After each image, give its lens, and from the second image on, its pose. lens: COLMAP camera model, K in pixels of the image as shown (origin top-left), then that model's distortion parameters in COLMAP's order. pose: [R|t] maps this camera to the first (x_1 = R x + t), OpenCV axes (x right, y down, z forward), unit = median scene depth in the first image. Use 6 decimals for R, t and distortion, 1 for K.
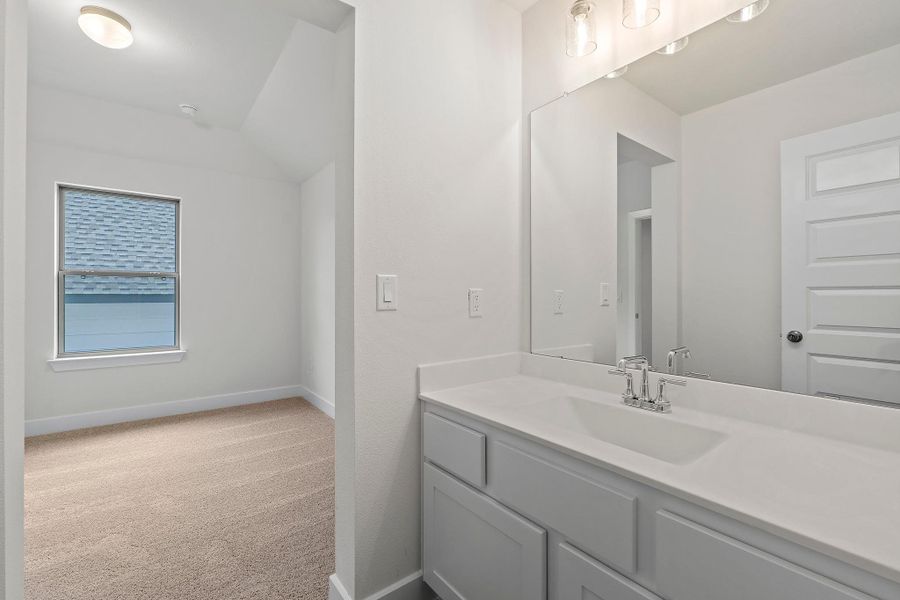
lens RADIAL K [[381.4, 0, 447.7], [0, 381.4, 298.4], [0, 0, 1]] dist [-0.003715, -0.000346]
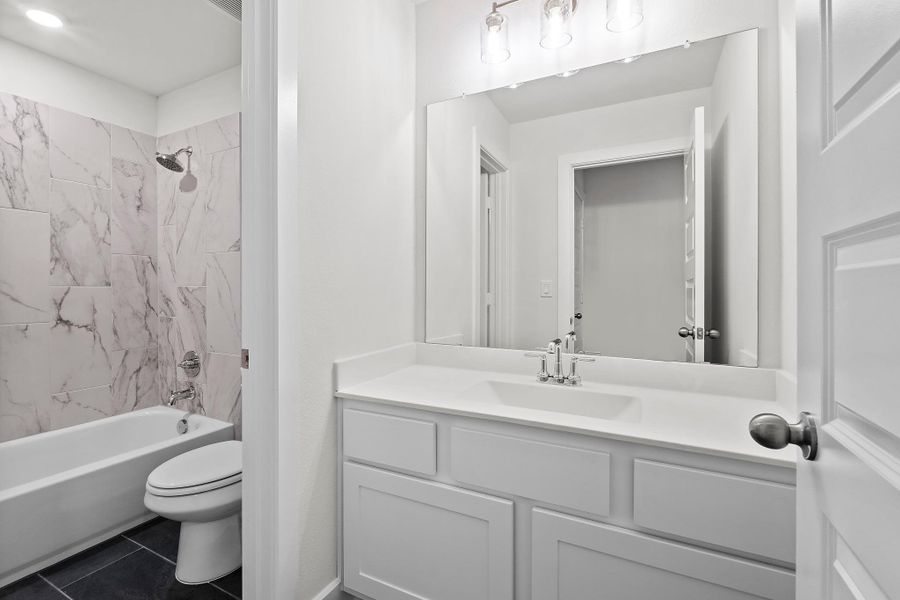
lens RADIAL K [[381.4, 0, 447.7], [0, 381.4, 298.4], [0, 0, 1]] dist [-0.003715, -0.000346]
pose [[0.932086, -0.004983, 0.362204, -0.166616], [-0.003159, 0.999756, 0.021883, 0.001568], [-0.362224, -0.021541, 0.931842, 0.034260]]
